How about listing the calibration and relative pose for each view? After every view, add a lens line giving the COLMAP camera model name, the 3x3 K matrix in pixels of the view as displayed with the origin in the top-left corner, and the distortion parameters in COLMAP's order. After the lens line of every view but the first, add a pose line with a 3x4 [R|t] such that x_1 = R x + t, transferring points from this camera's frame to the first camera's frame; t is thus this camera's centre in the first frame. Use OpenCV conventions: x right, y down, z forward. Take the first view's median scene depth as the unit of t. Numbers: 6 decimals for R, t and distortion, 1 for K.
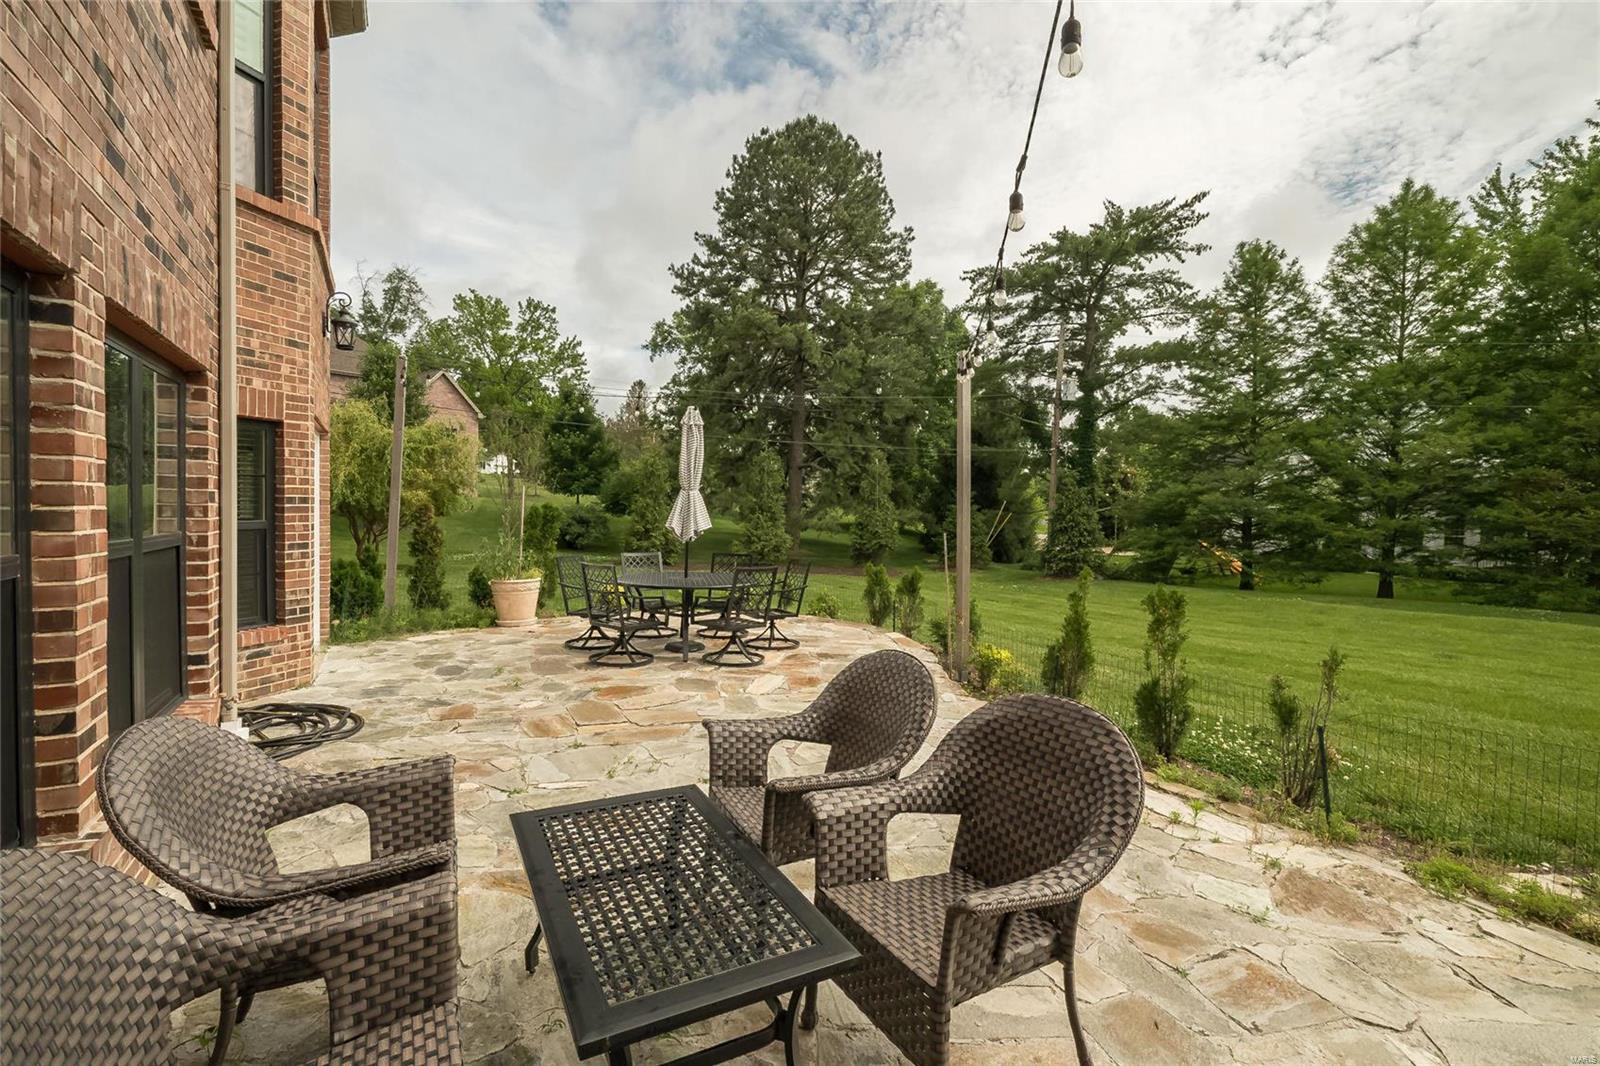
lens RADIAL K [[727.6, 0, 799.7], [0, 727.6, 527.1], [0, 0, 1]] dist [-0.000965, -0.000013]
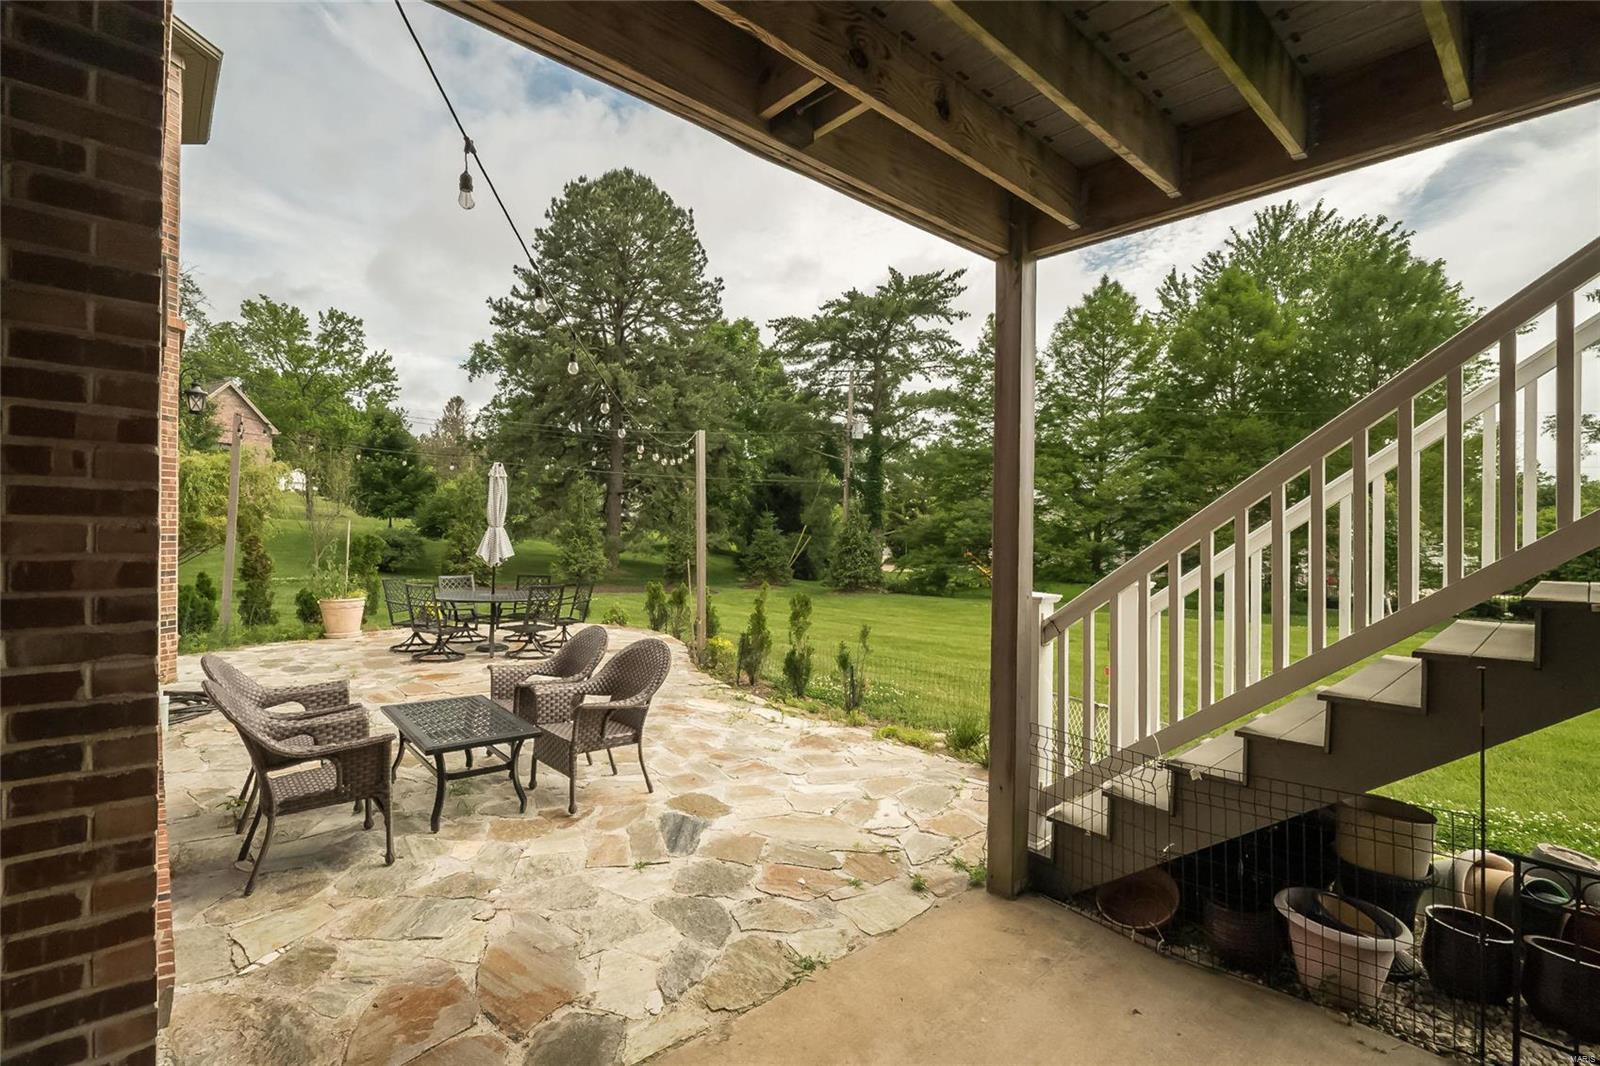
lens RADIAL K [[728.8, 0, 799.4], [0, 728.8, 541.3], [0, 0, 1]] dist [0.002516, 0.000487]
pose [[0.975659, -0.002152, 0.219284, 0.025340], [0.003578, 0.999975, -0.006108, -0.004083], [-0.219265, 0.006744, 0.975642, -0.106799]]
